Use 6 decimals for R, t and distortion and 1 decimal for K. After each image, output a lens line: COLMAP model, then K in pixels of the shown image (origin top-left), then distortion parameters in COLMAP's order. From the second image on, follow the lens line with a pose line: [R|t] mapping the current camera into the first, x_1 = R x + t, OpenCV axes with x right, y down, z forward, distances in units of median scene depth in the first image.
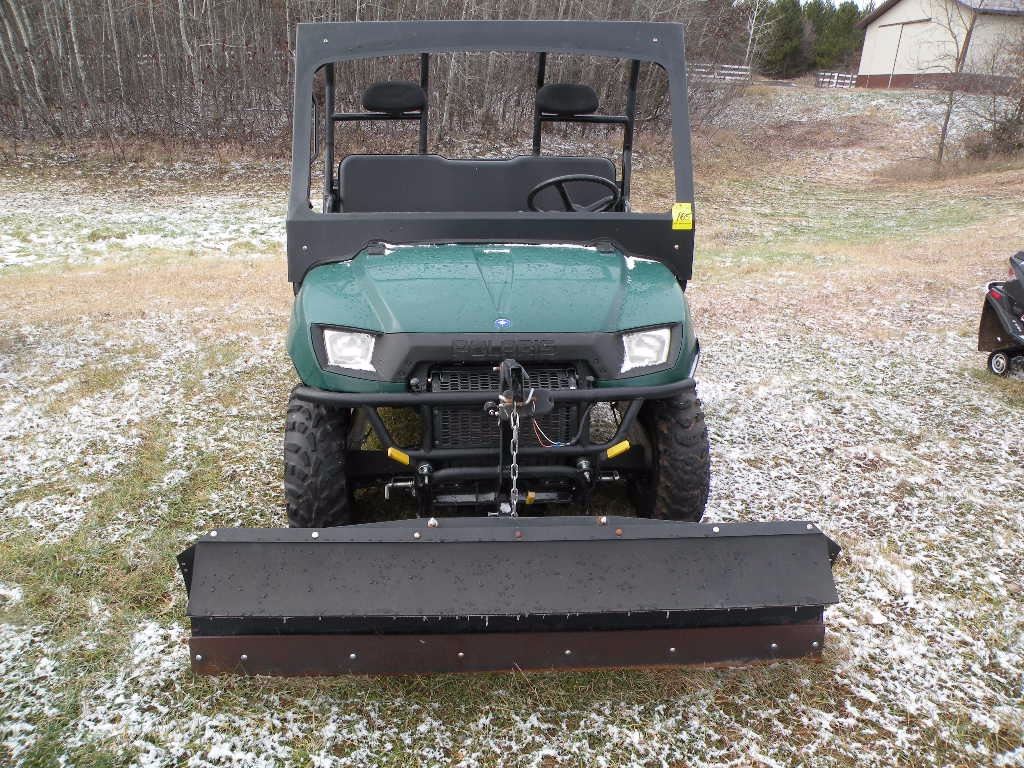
lens RADIAL K [[813.4, 0, 512.0], [0, 813.4, 384.0], [0, 0, 1]] dist [-0.012056, -0.008003]
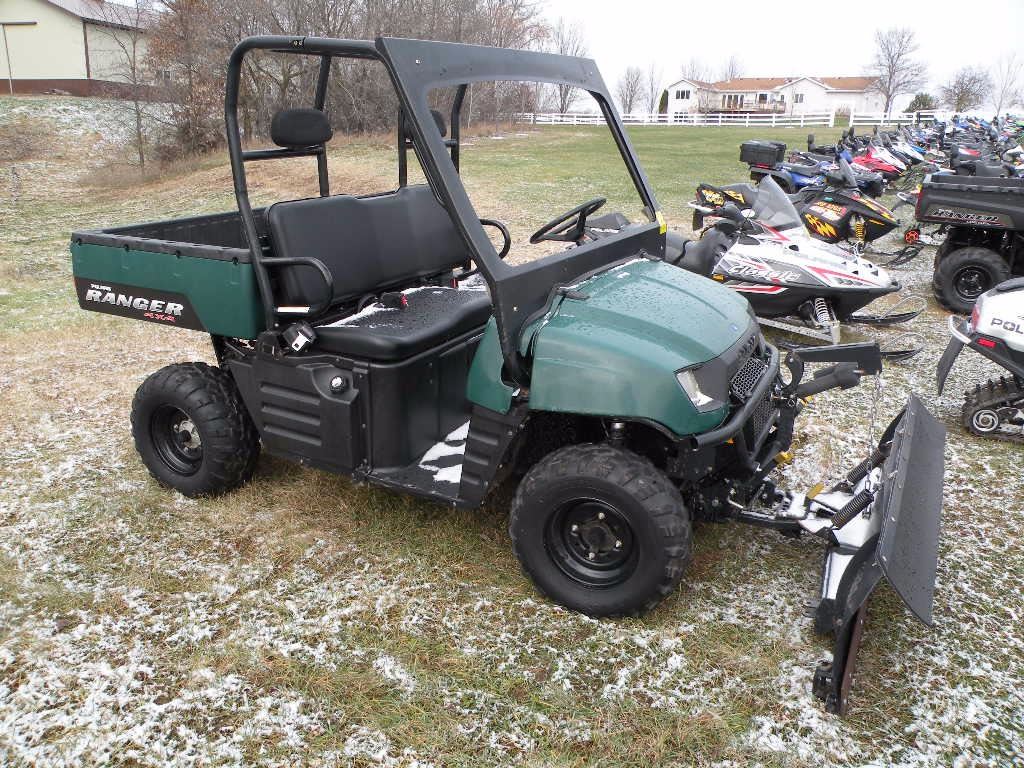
lens RADIAL K [[813.4, 0, 512.0], [0, 813.4, 384.0], [0, 0, 1]] dist [-0.012056, -0.008003]
pose [[0.510477, -0.277506, 0.813882, -0.752578], [0.280417, 0.948475, 0.147516, -0.170961], [-0.812883, 0.152923, 0.561992, 0.413282]]
